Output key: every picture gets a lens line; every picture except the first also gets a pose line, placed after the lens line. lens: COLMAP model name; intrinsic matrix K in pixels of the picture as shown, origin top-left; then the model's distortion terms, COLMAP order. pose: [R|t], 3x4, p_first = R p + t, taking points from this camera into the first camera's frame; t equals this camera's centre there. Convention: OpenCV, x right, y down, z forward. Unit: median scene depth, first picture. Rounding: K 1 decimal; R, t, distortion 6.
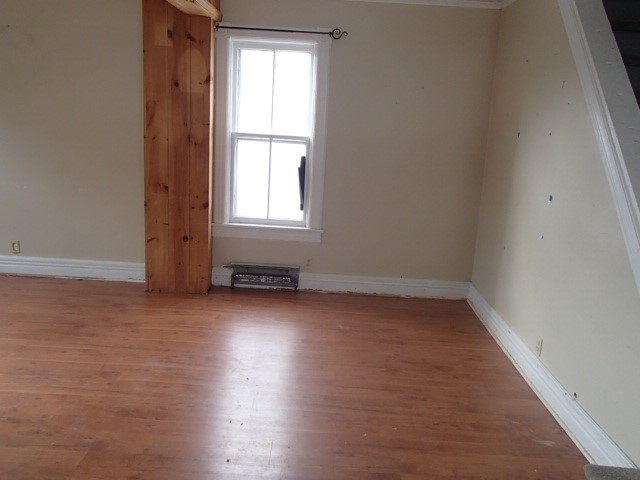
lens RADIAL K [[537.5, 0, 321.9], [0, 537.5, 226.5], [0, 0, 1]] dist [0.004476, 0.008426]
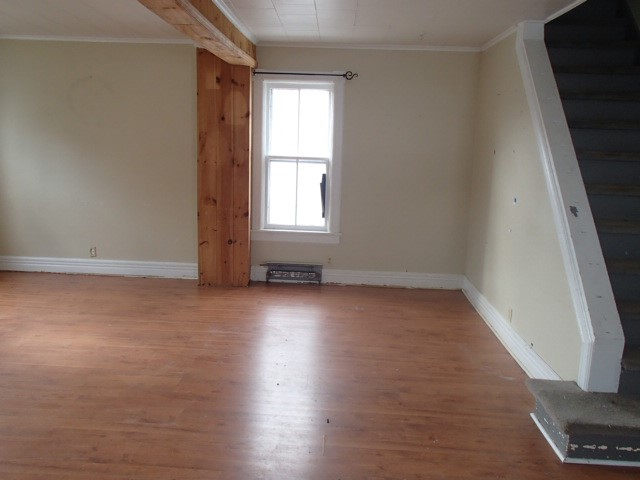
lens RADIAL K [[537.5, 0, 321.9], [0, 537.5, 226.5], [0, 0, 1]] dist [0.004476, 0.008426]
pose [[0.999327, -0.018594, -0.031613, -0.002831], [0.017365, 0.999098, -0.038743, 0.040533], [0.032305, 0.038168, 0.998749, -0.239624]]
